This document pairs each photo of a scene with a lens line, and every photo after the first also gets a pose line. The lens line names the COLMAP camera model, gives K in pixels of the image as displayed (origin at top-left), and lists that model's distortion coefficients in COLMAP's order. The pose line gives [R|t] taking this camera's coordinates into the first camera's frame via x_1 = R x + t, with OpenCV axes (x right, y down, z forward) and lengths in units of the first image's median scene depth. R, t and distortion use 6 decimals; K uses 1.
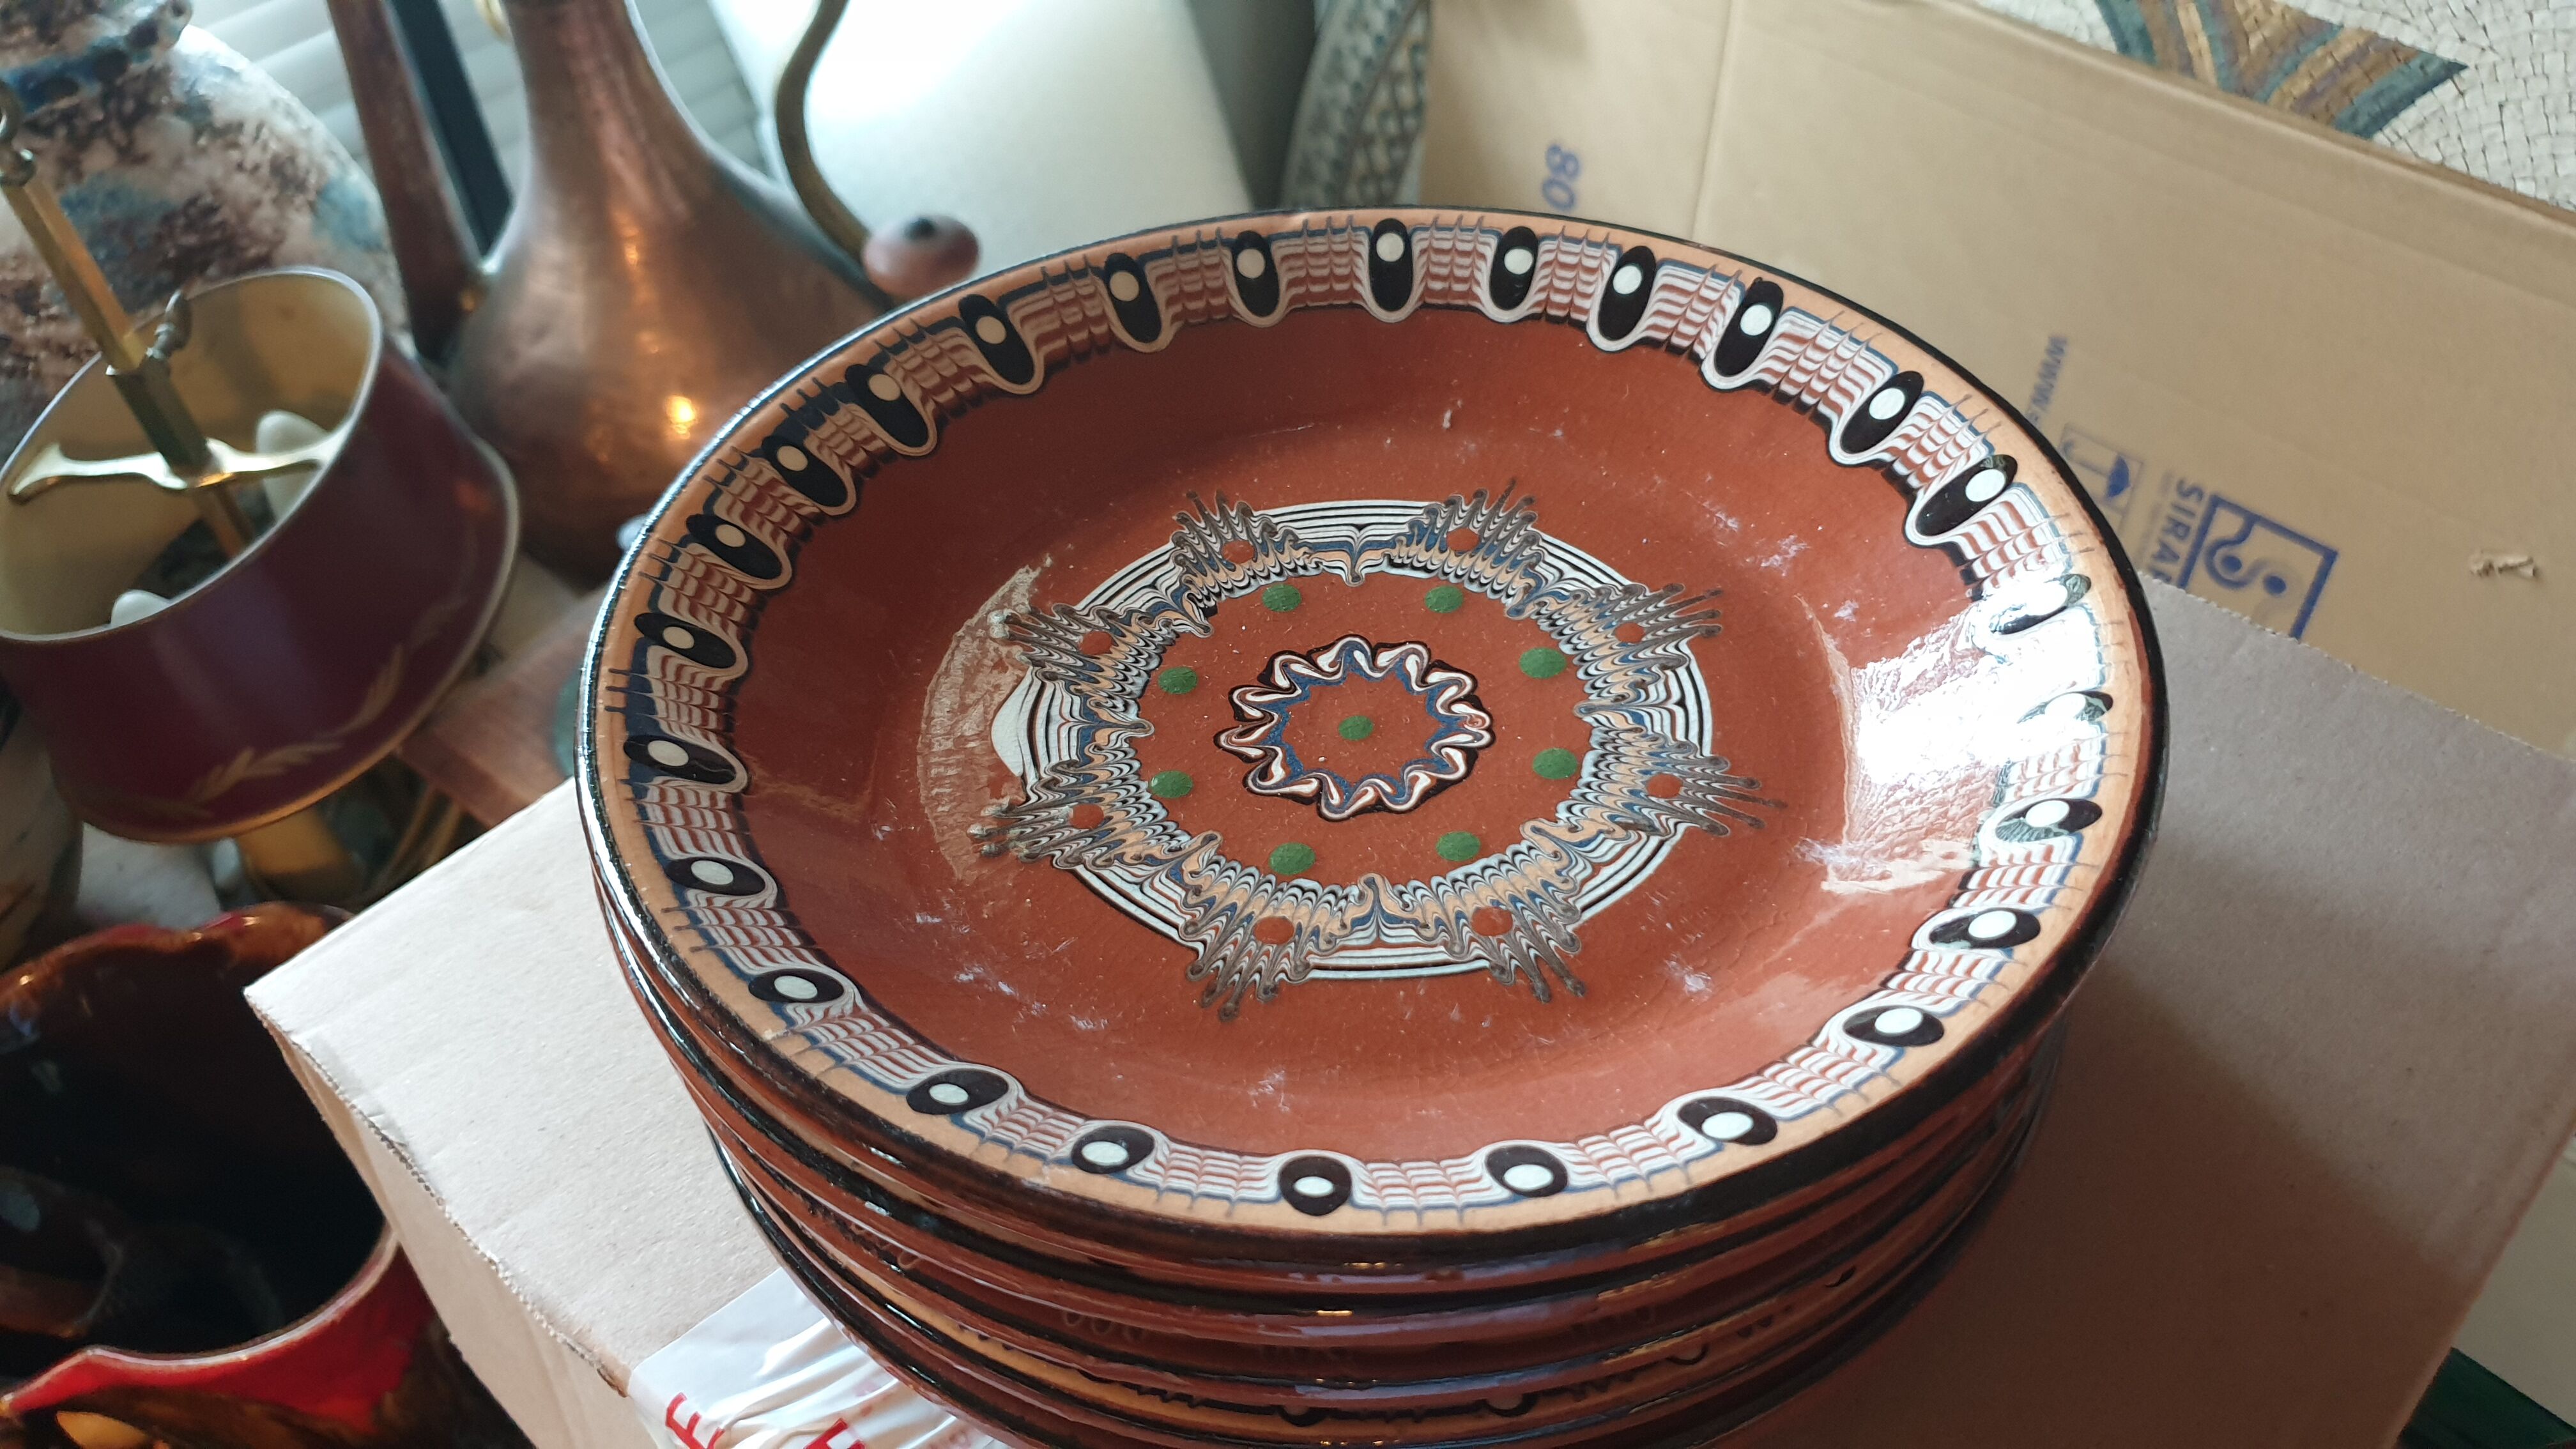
lens RADIAL K [[2085.2, 0, 1287.8], [0, 2085.2, 722.0], [0, 0, 1]] dist [-0.020932, 0.052243]
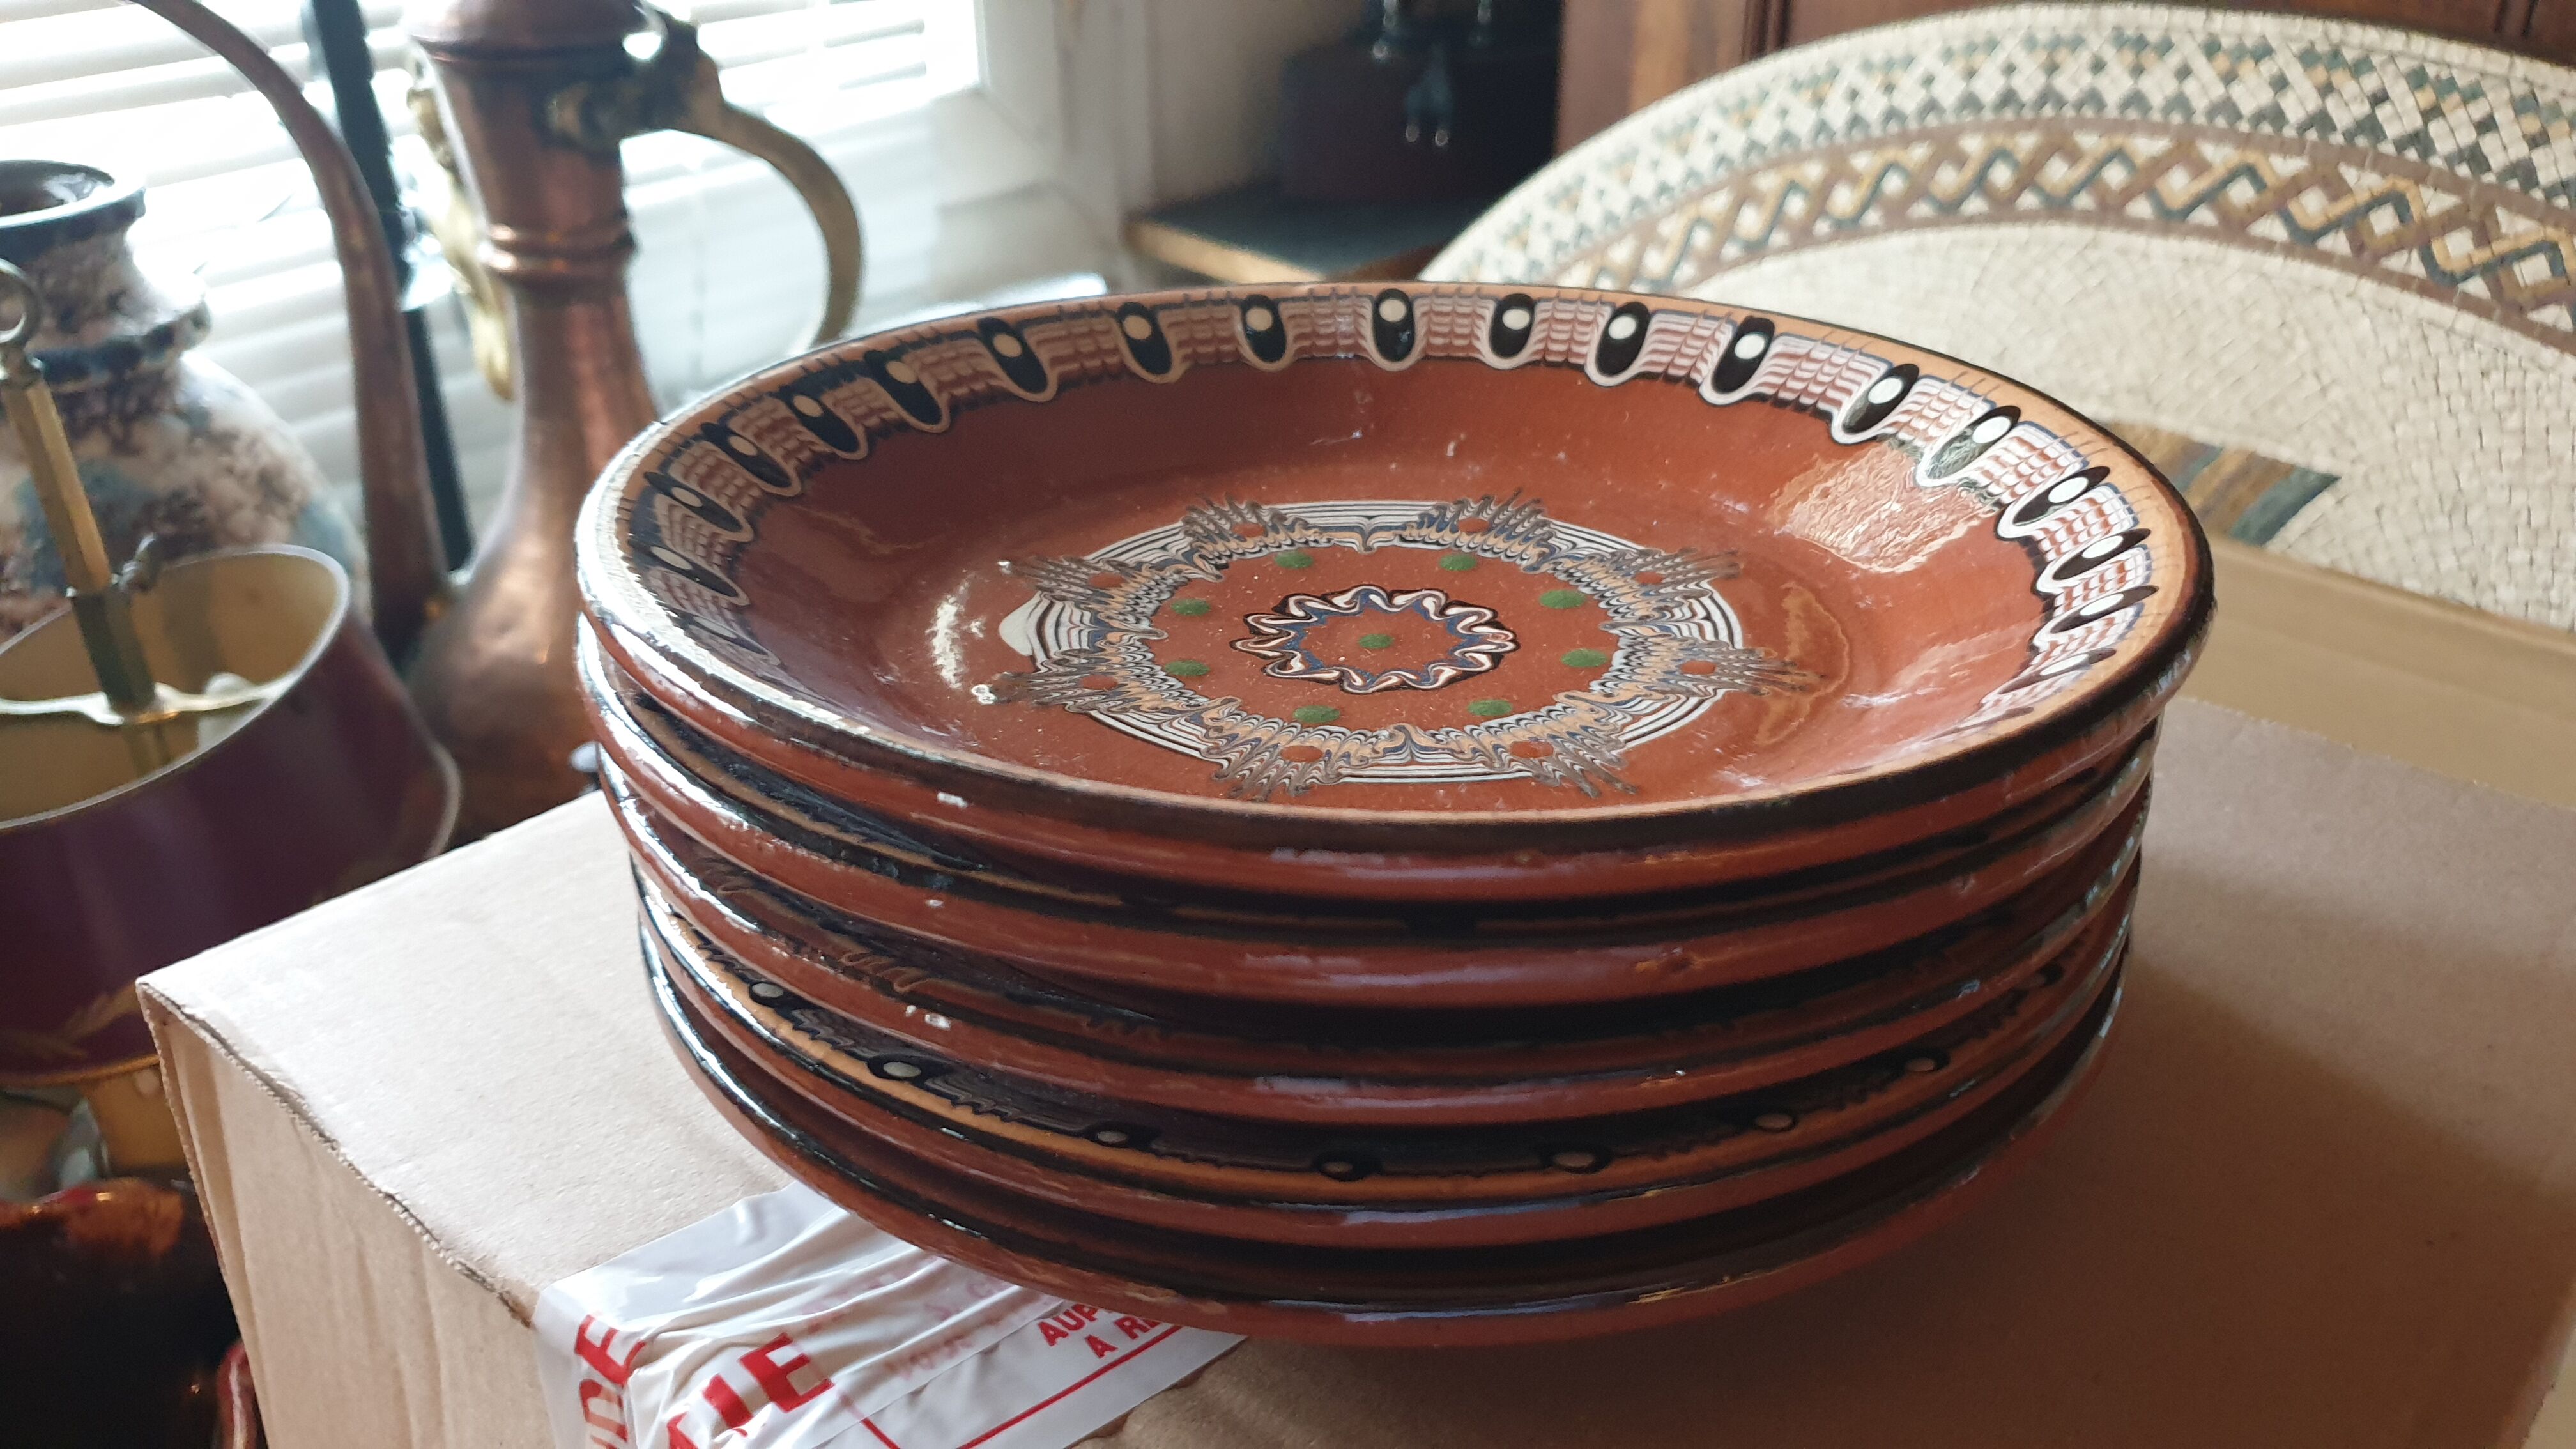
lens RADIAL K [[2085.2, 0, 1302.2], [0, 2085.2, 649.9], [0, 0, 1]] dist [-0.020932, 0.052243]
pose [[0.998797, 0.026100, 0.041507, -0.038152], [-0.011684, 0.948855, -0.315495, 0.287308], [-0.047618, 0.314631, 0.948019, 0.075454]]
